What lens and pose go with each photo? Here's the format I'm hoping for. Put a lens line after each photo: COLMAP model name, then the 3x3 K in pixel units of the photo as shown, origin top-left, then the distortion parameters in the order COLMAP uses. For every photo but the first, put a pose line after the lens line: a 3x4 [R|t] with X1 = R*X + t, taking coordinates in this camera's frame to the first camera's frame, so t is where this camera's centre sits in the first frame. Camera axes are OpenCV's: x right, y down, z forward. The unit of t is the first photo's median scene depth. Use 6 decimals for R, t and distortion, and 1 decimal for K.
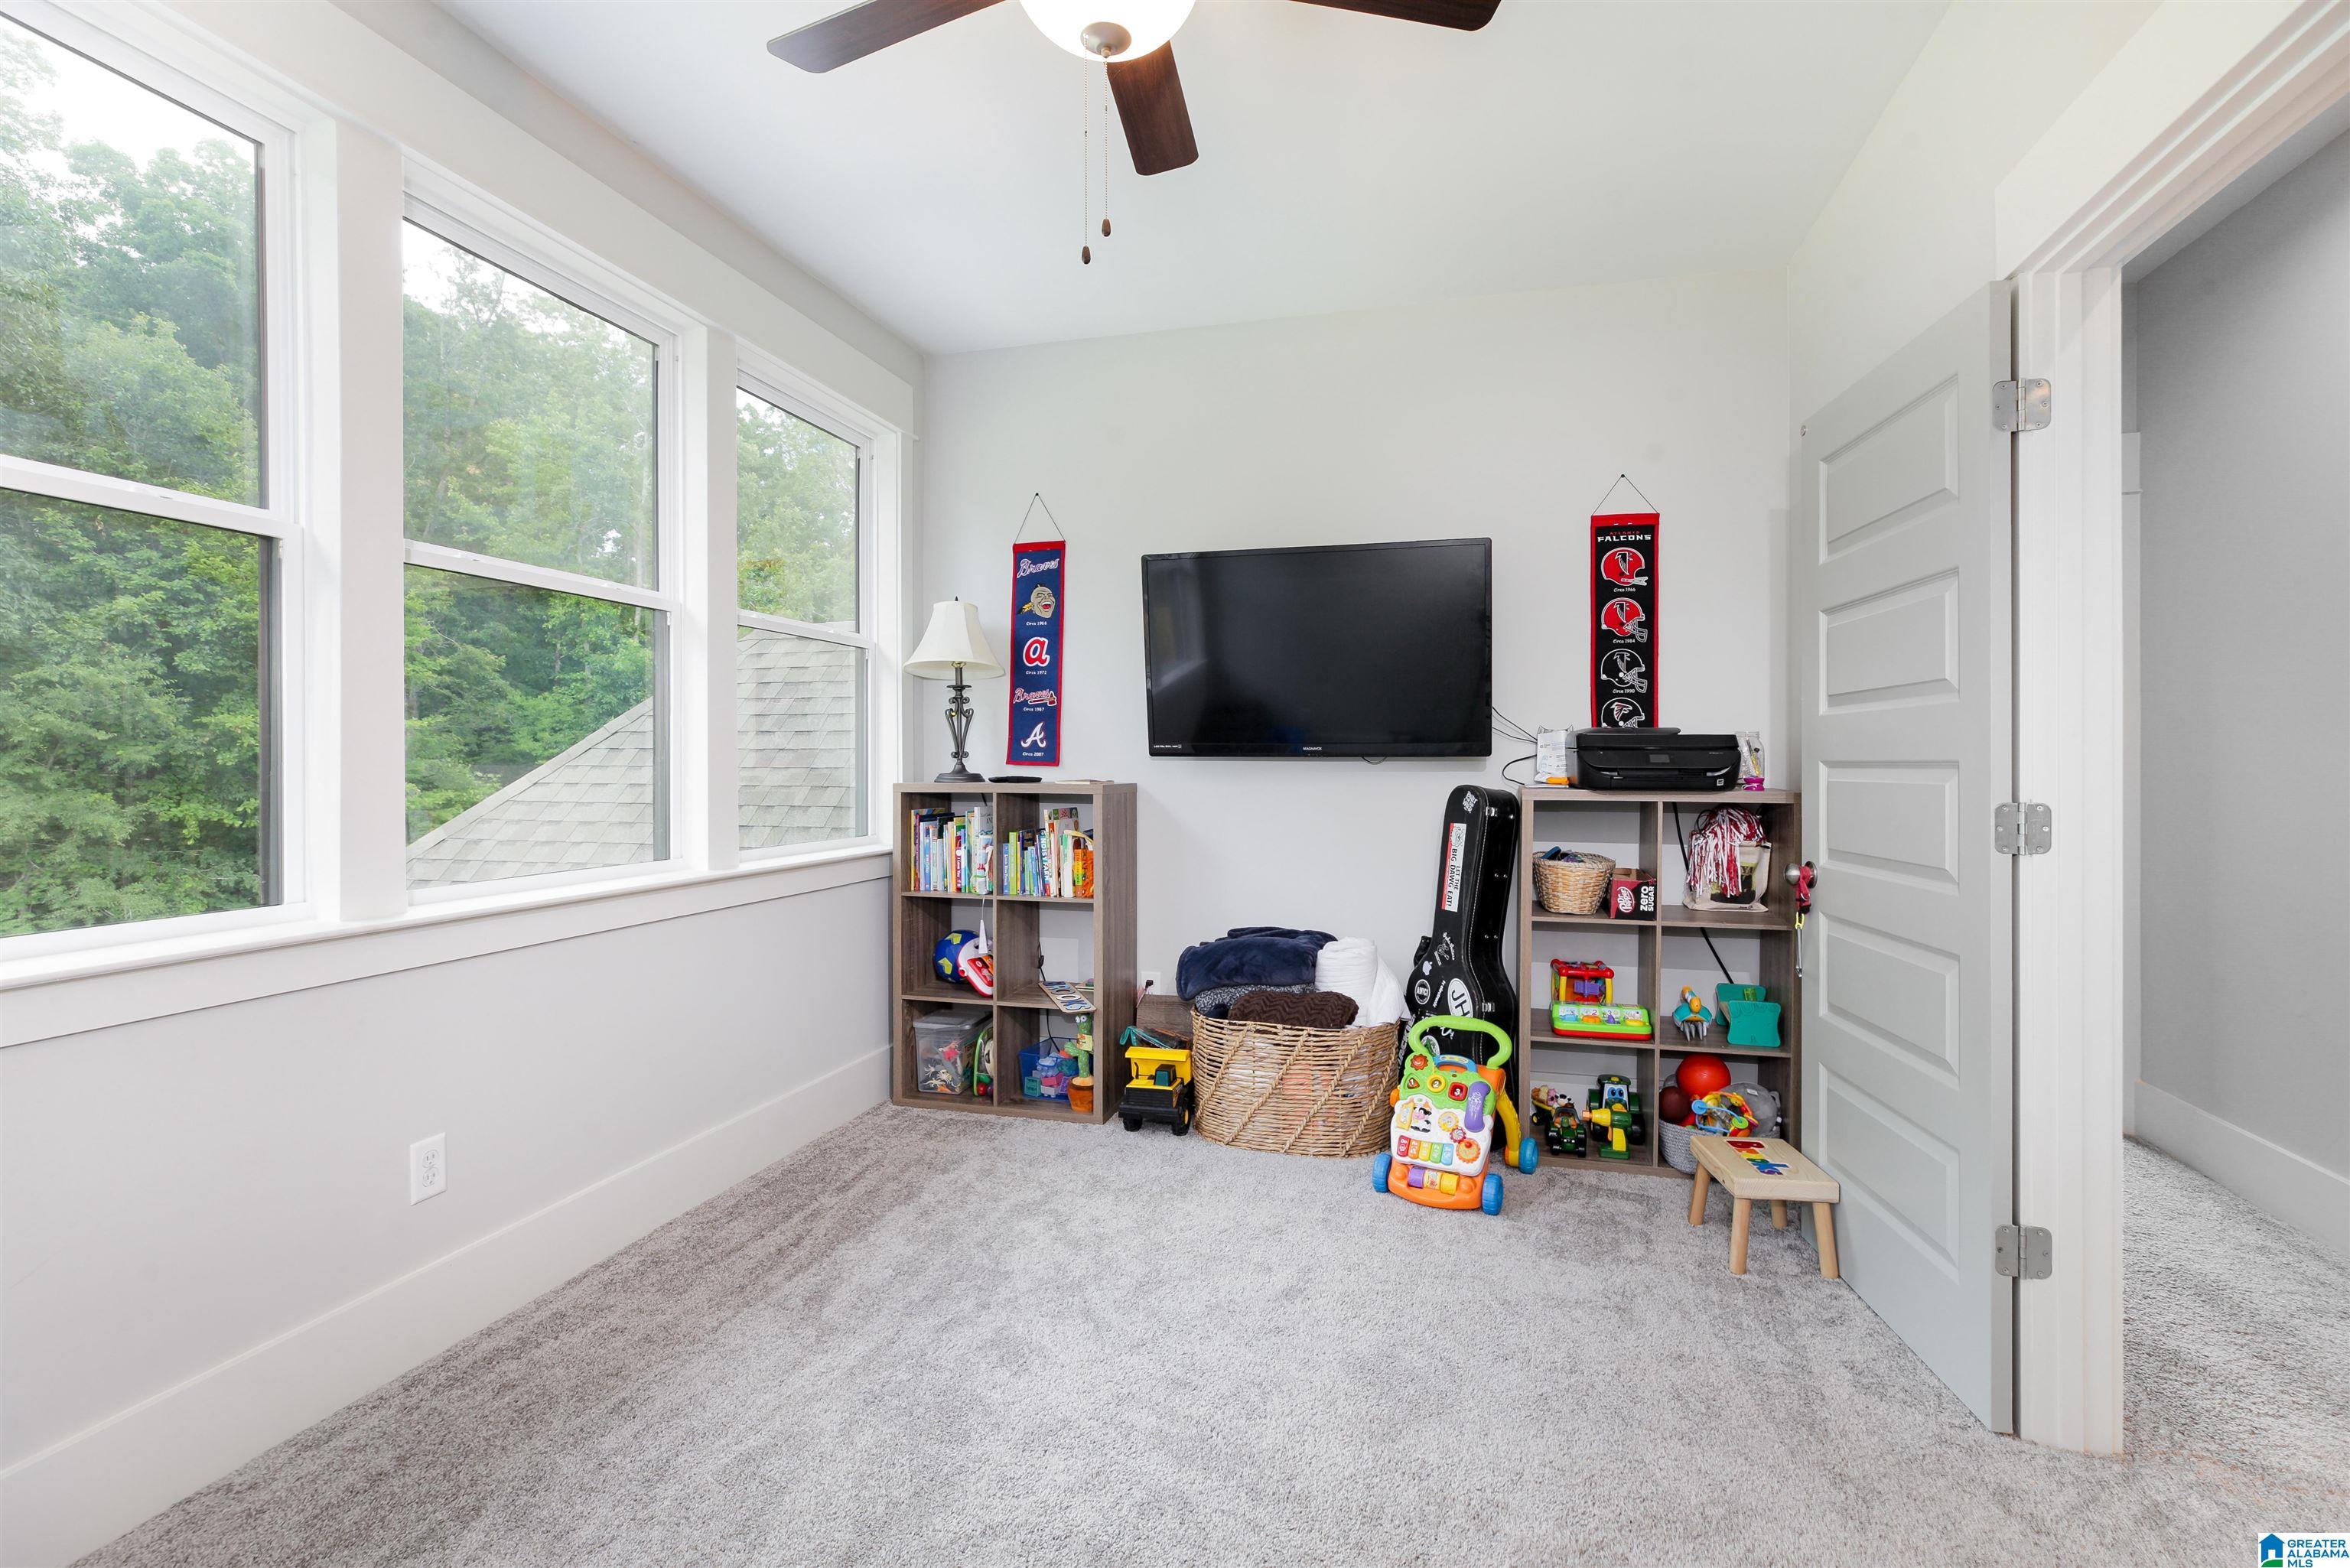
lens RADIAL K [[1097.2, 0, 1176.9], [0, 1097.2, 765.5], [0, 0, 1]] dist [-0.024979, 0.000399]
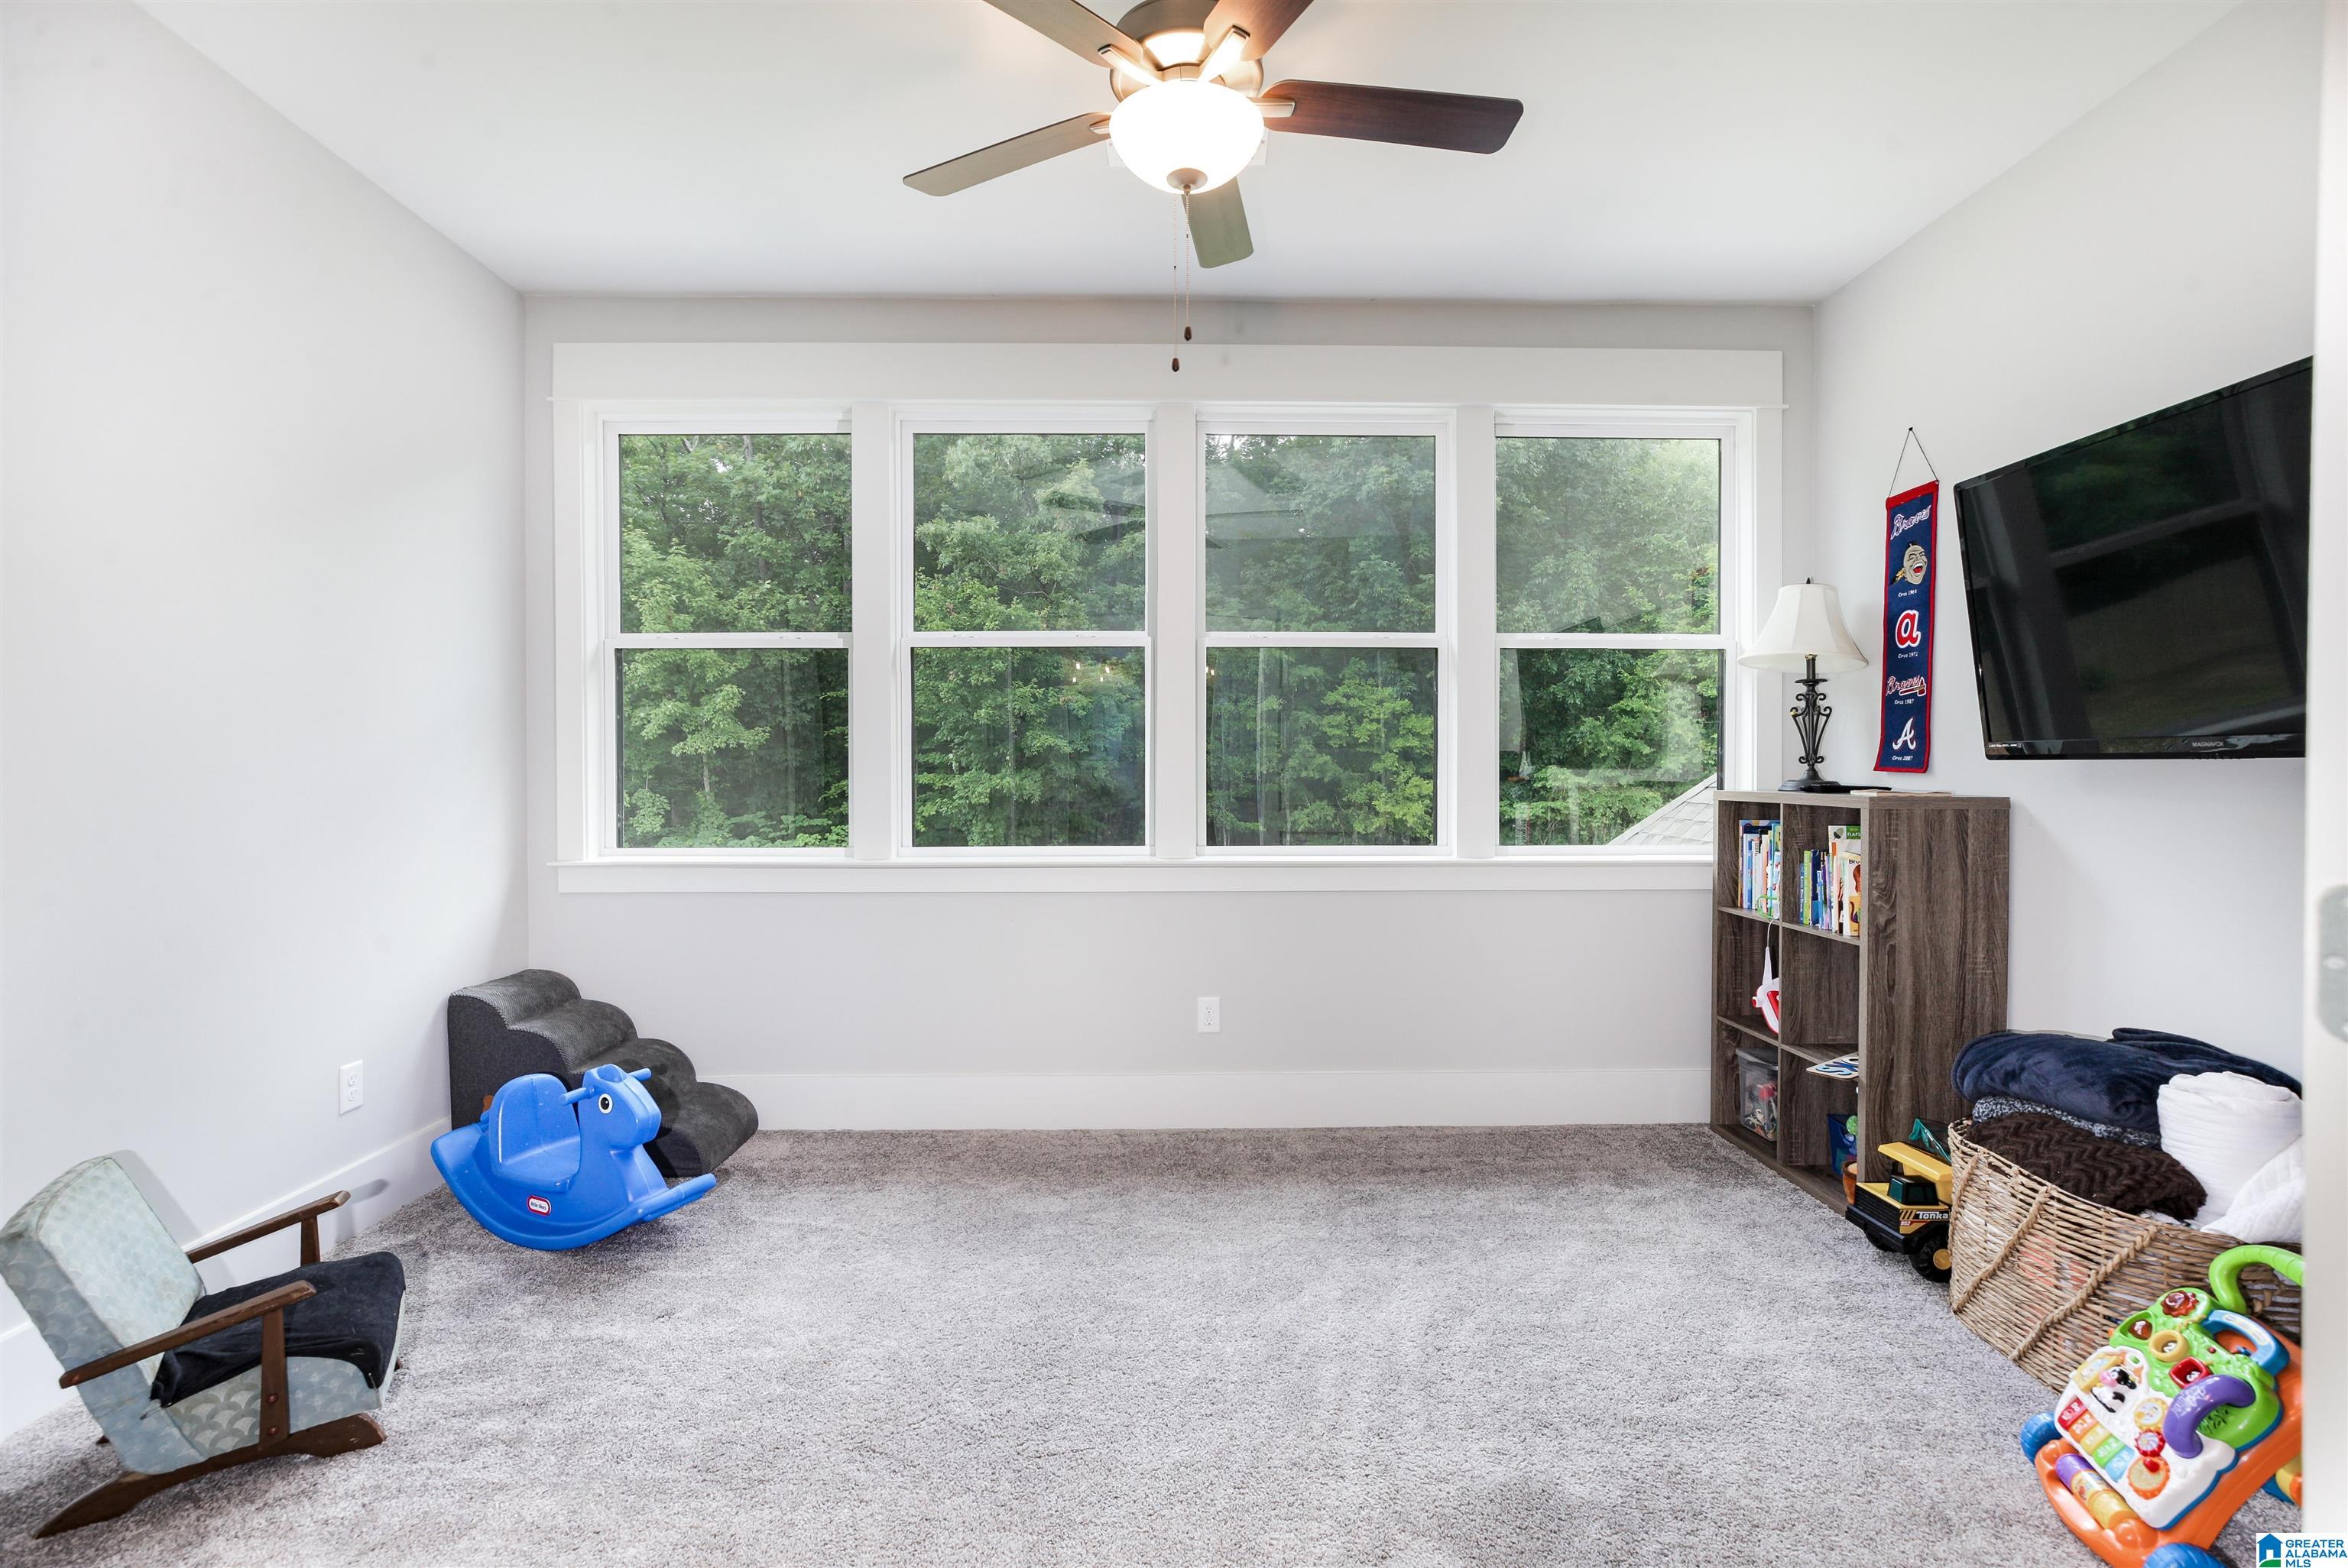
lens RADIAL K [[1063.8, 0, 1174.0], [0, 1063.8, 784.0], [0, 0, 1]] dist [0.000494, 0.000391]
pose [[0.276563, 0.013568, -0.960900, 0.472905], [-0.004184, 0.999908, 0.012915, 0.000710], [0.960987, 0.000448, 0.276594, 0.281437]]
